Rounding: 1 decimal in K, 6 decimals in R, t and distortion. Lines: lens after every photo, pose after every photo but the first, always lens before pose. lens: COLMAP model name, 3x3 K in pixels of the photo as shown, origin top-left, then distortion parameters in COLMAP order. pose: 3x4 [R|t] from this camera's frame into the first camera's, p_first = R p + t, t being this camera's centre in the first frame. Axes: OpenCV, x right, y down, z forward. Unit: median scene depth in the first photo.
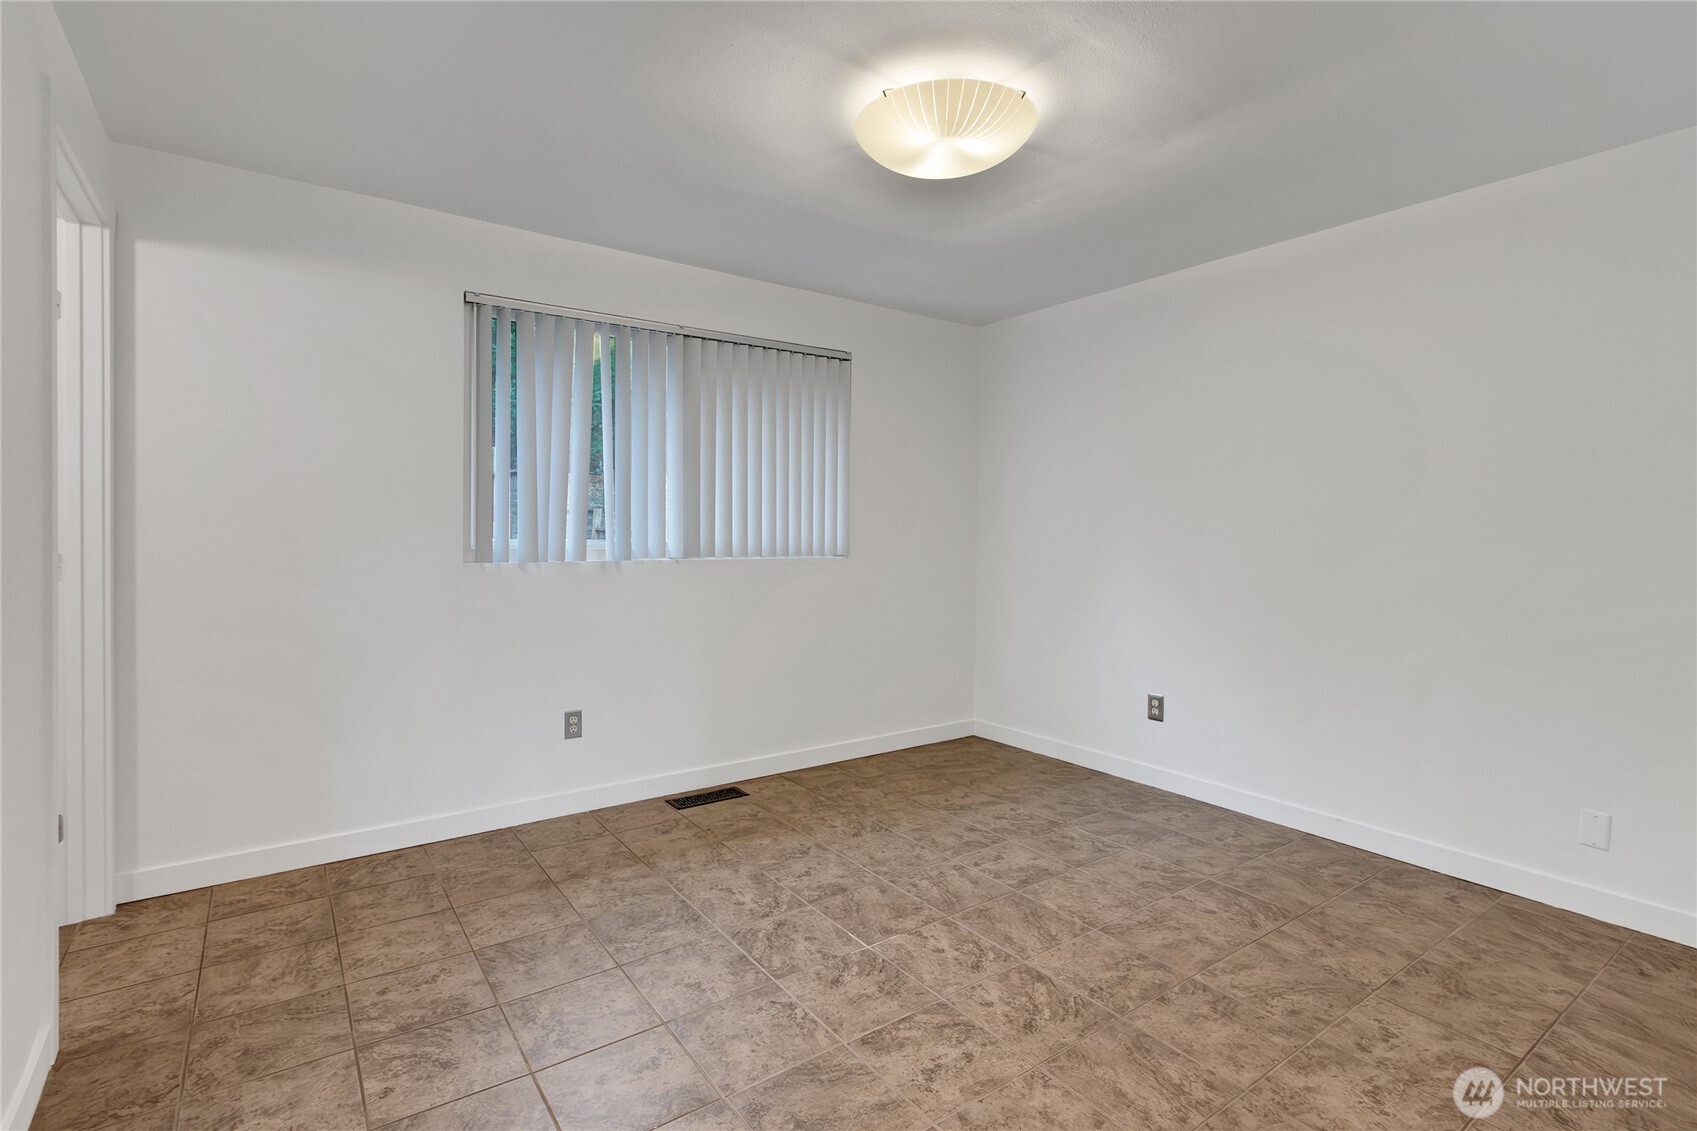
lens RADIAL K [[790.2, 0, 831.6], [0, 790.2, 550.5], [0, 0, 1]] dist [0.001689, -0.000306]
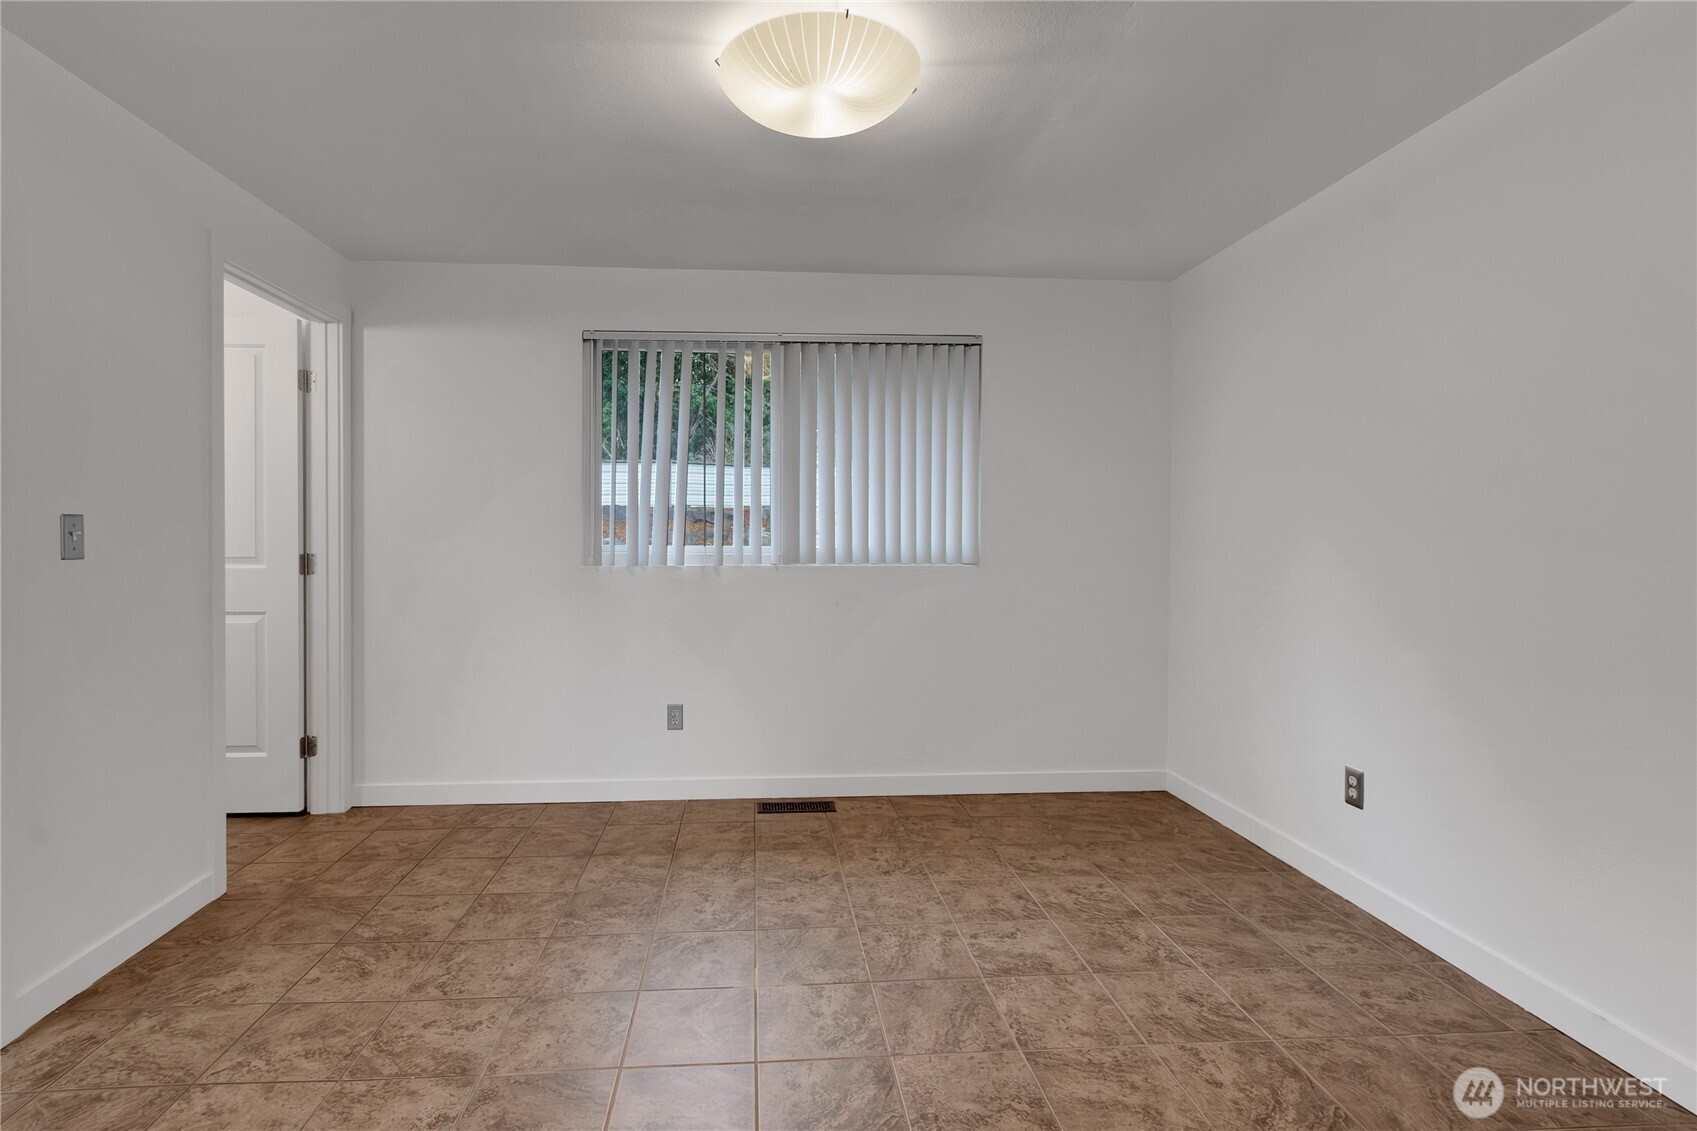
lens RADIAL K [[803.2, 0, 808.8], [0, 803.2, 555.1], [0, 0, 1]] dist [0.004474, -0.000511]
pose [[0.855240, 0.006804, -0.518187, 0.435221], [-0.009365, 0.999953, -0.002325, -0.000247], [0.518147, 0.006841, 0.855264, 0.169709]]
